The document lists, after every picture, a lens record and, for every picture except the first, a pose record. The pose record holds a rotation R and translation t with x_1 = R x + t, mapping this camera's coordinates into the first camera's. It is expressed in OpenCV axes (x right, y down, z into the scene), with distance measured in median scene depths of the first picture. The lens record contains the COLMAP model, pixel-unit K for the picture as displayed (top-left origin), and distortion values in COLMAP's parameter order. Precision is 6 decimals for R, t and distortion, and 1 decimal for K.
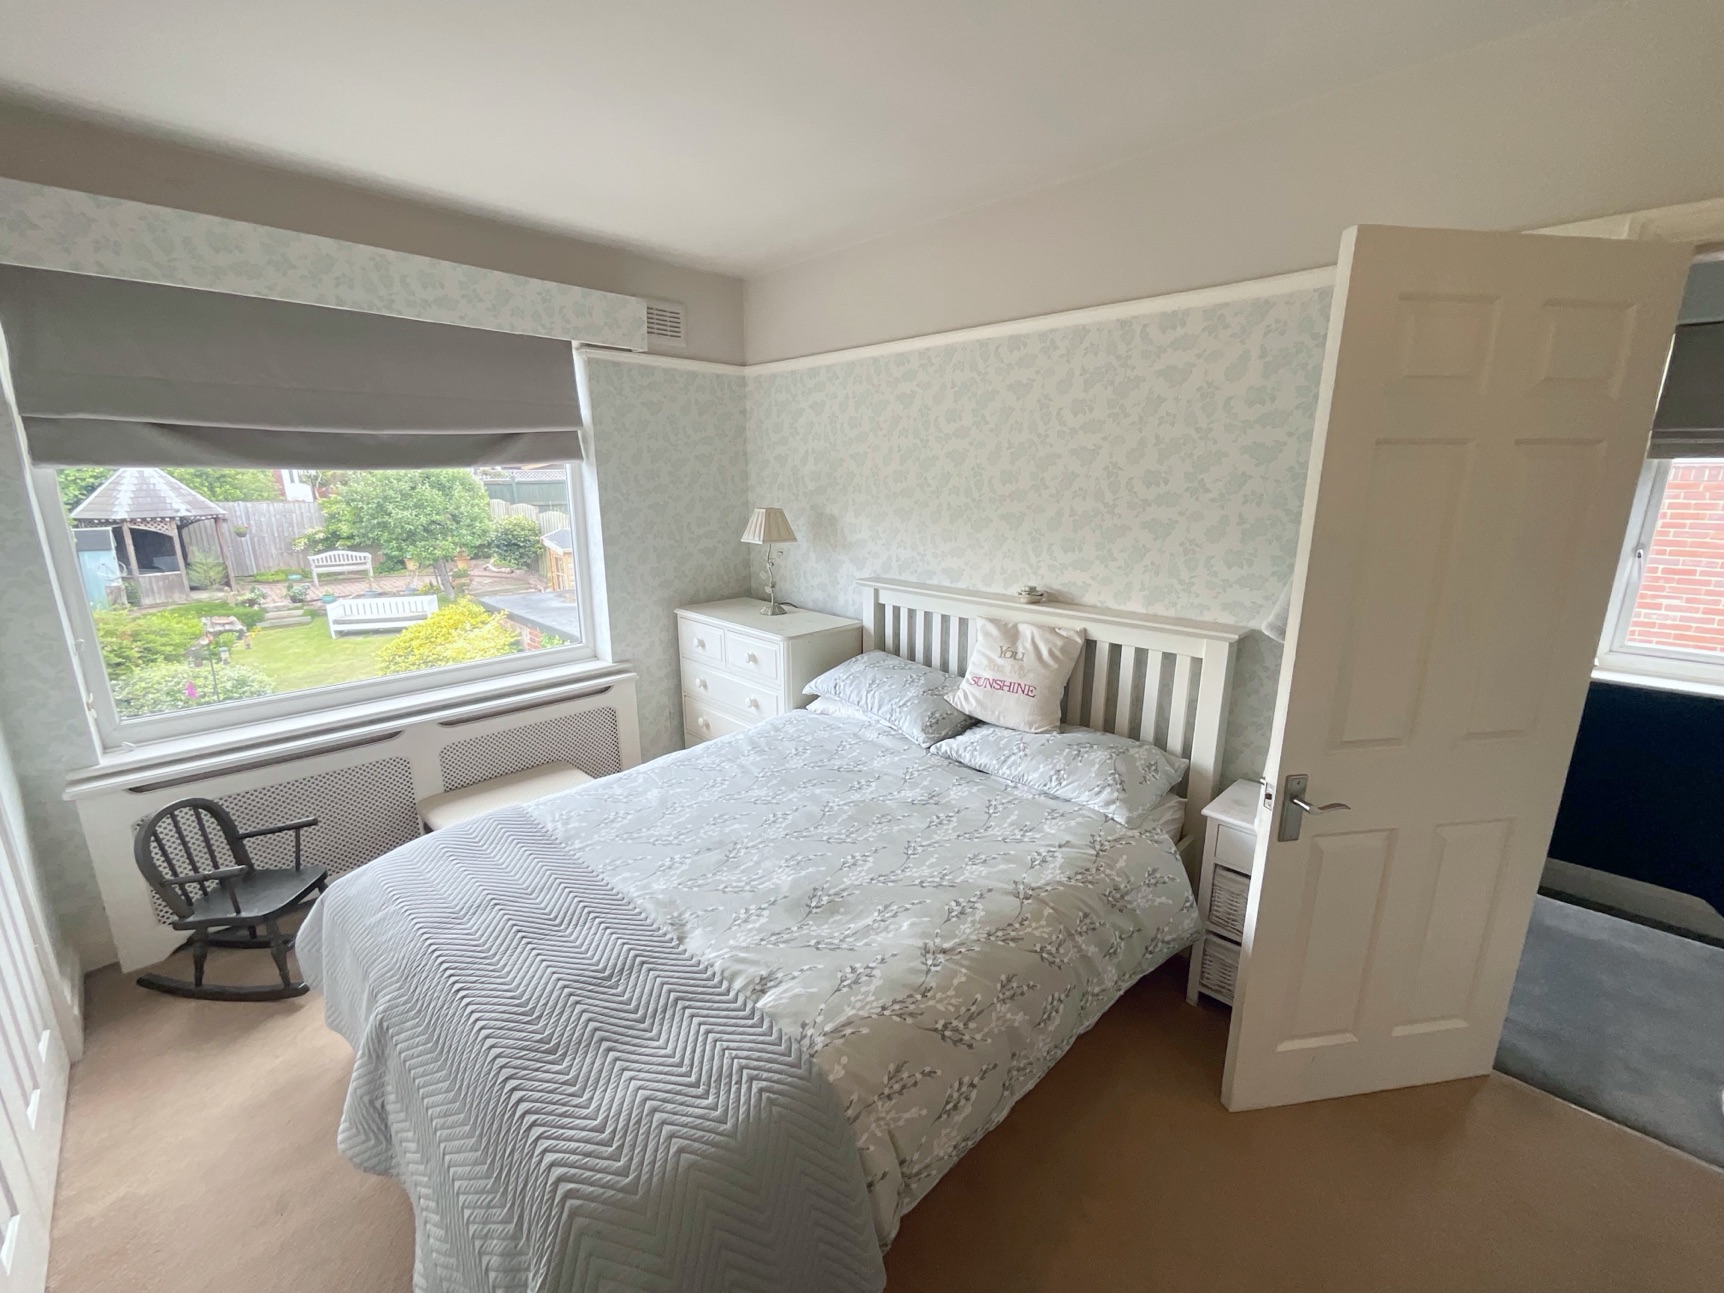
lens RADIAL K [[703.2, 0, 895.9], [0, 703.2, 639.8], [0, 0, 1]] dist [0.008338, 0.000310]
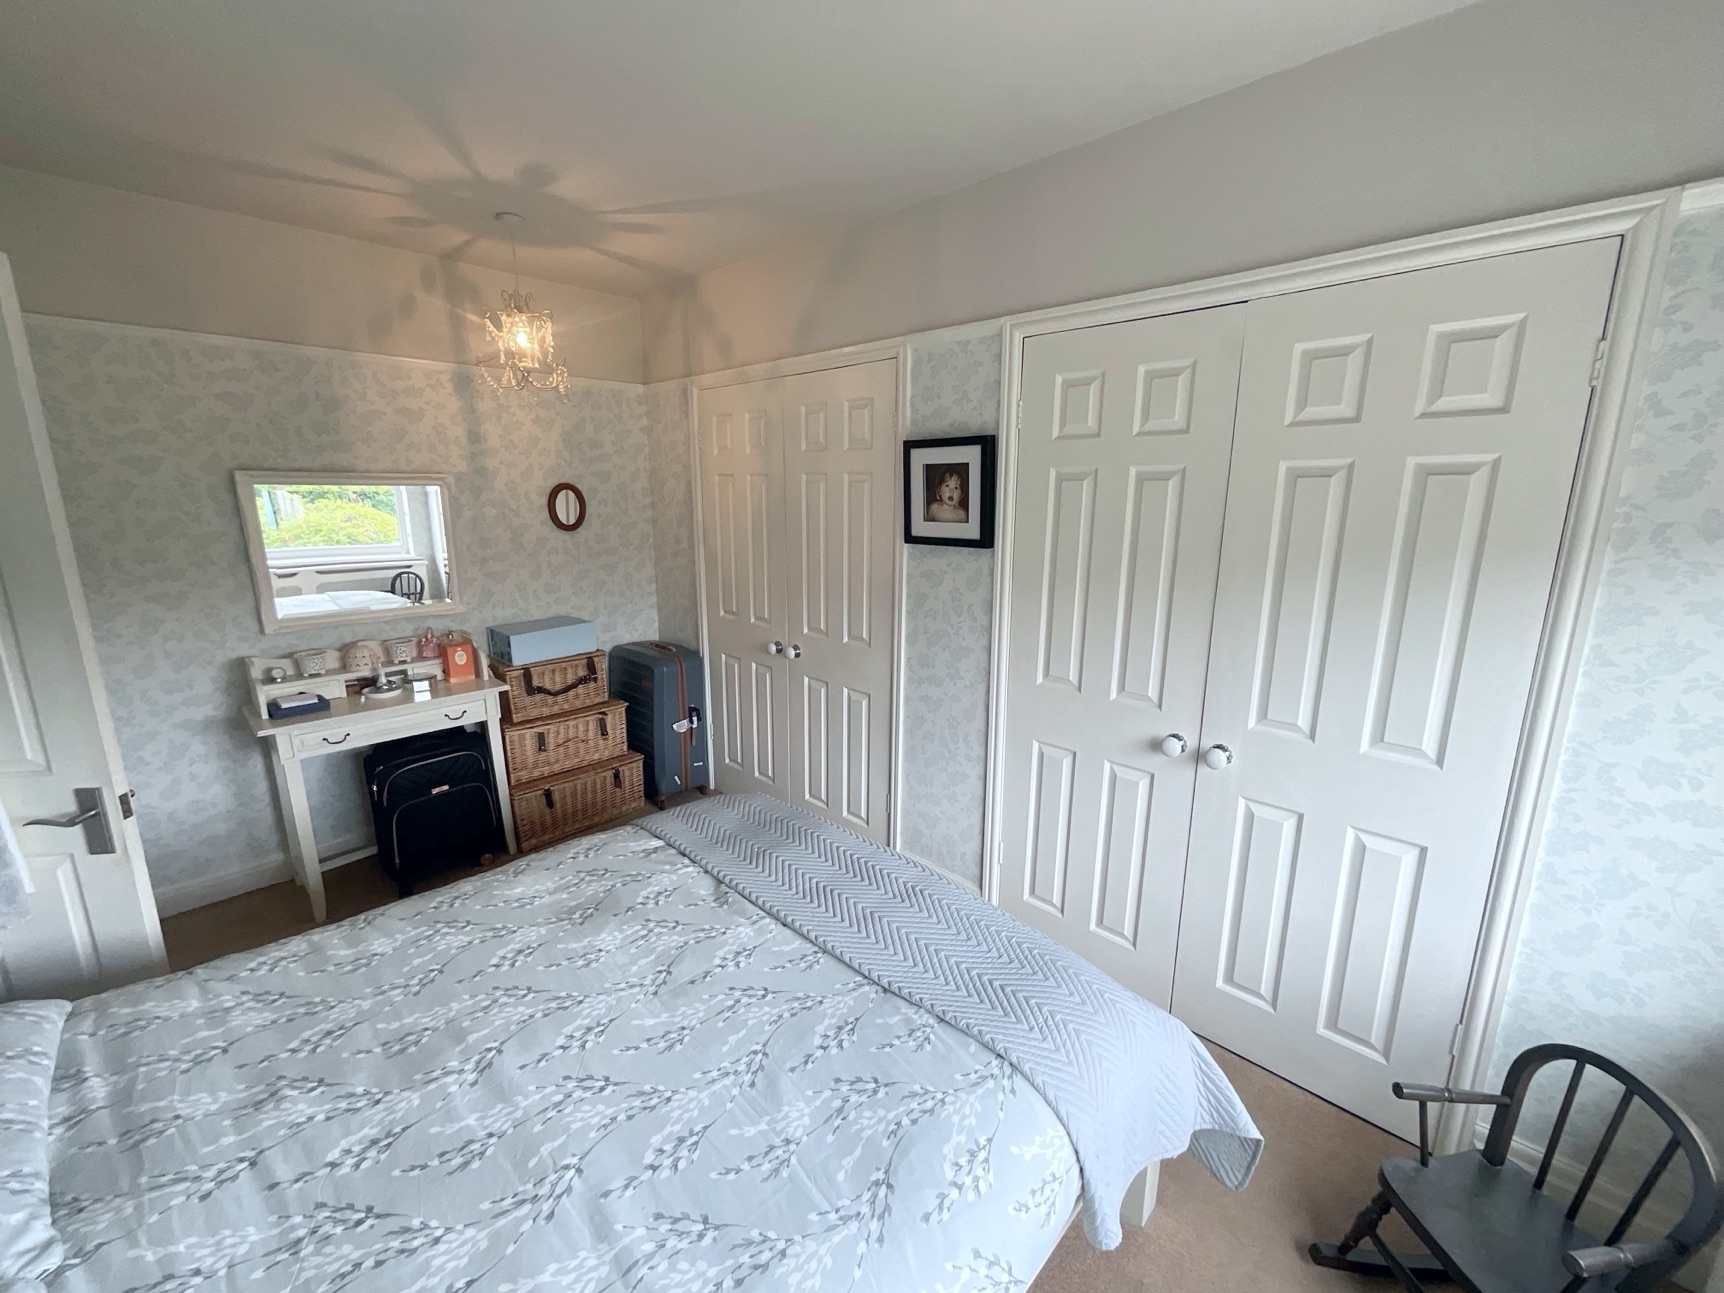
lens RADIAL K [[699.1, 0, 862.0], [0, 699.1, 646.5], [0, 0, 1]] dist [0.001230, 0.000458]
pose [[-0.999512, -0.017476, 0.025905, -0.383010], [-0.004564, 0.901751, 0.432232, -0.294203], [-0.030914, 0.431903, -0.901390, 1.258046]]
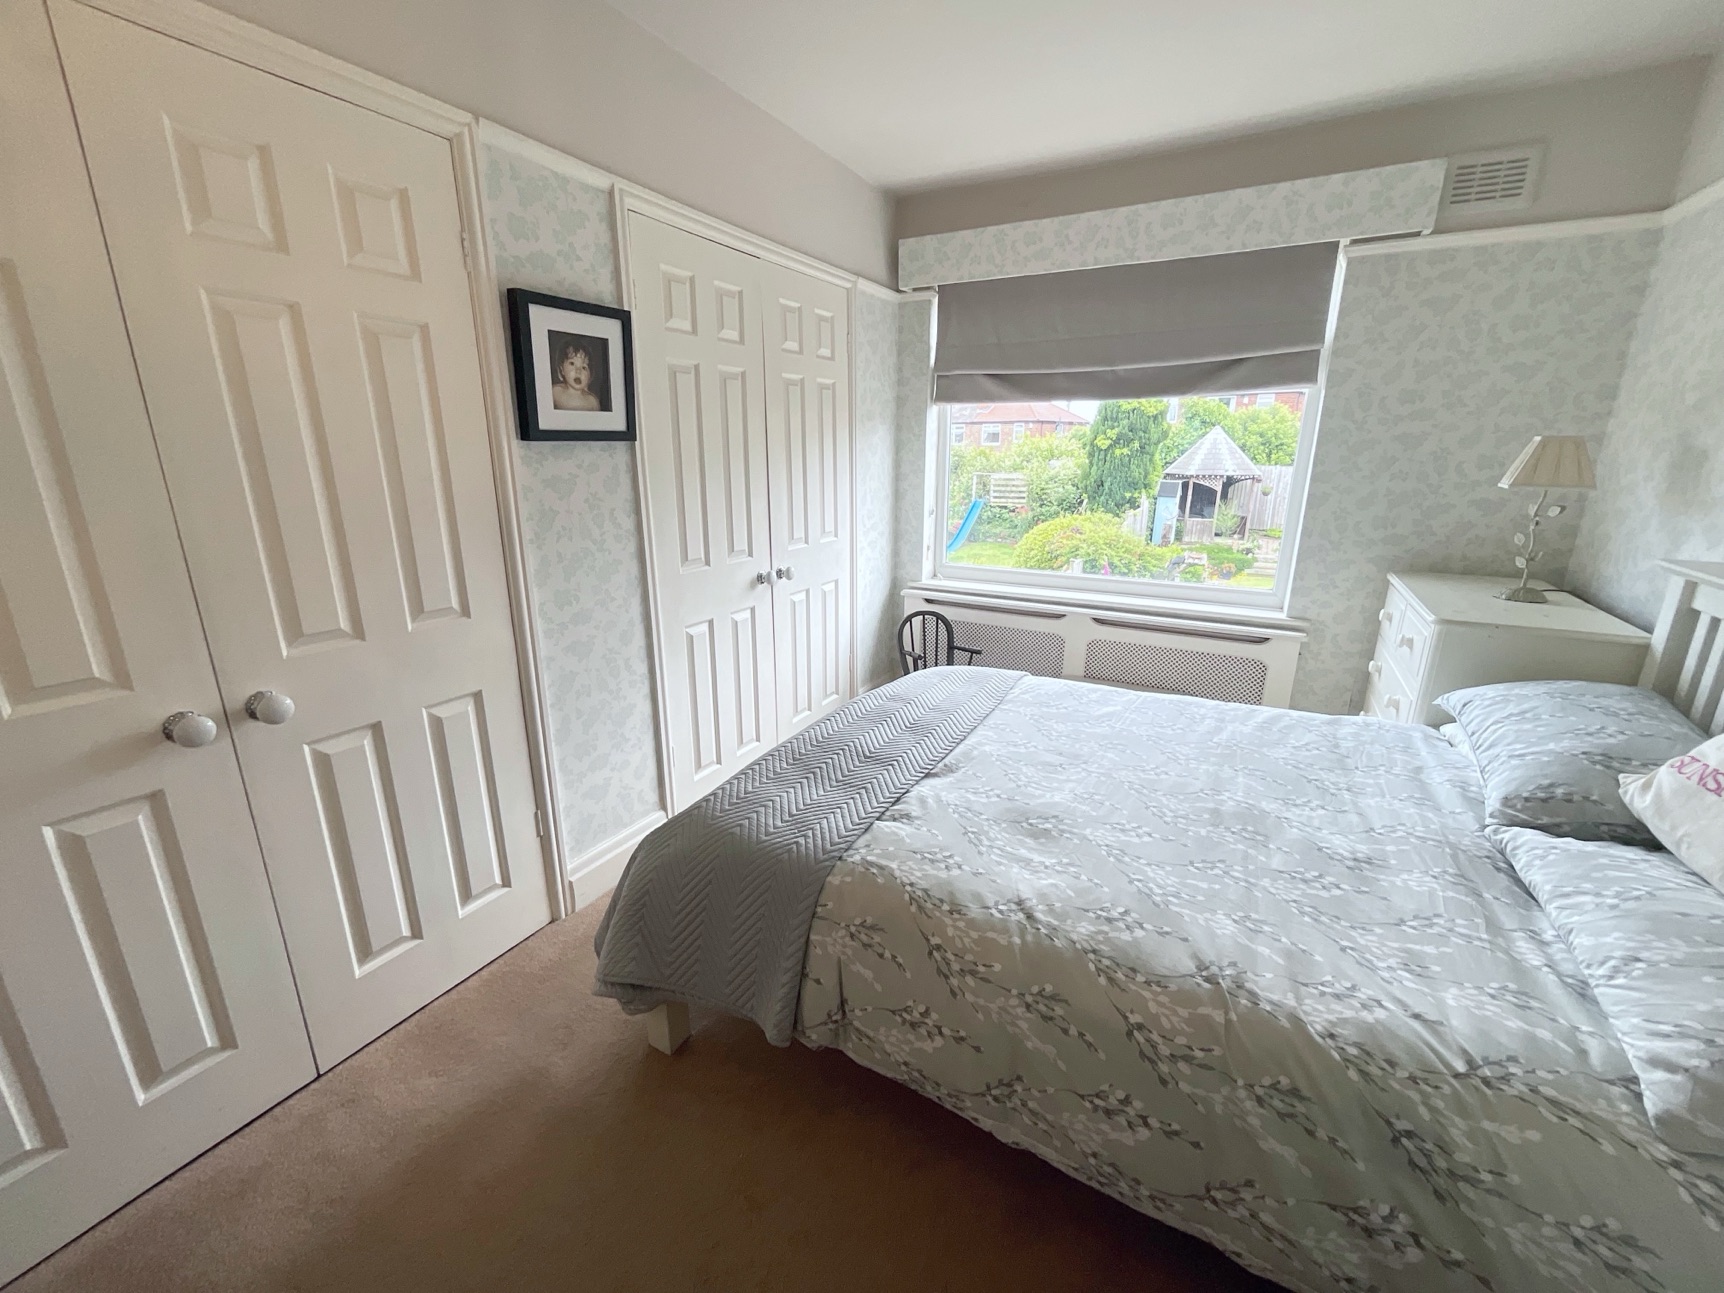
lens RADIAL K [[727.5, 0, 851.8], [0, 727.5, 642.2], [0, 0, 1]] dist [0.001959, 0.000364]
pose [[0.242051, 0.249492, -0.937638, 0.484677], [-0.224562, 0.954541, 0.196019, 0.010072], [0.943919, 0.163112, 0.287075, 0.332882]]
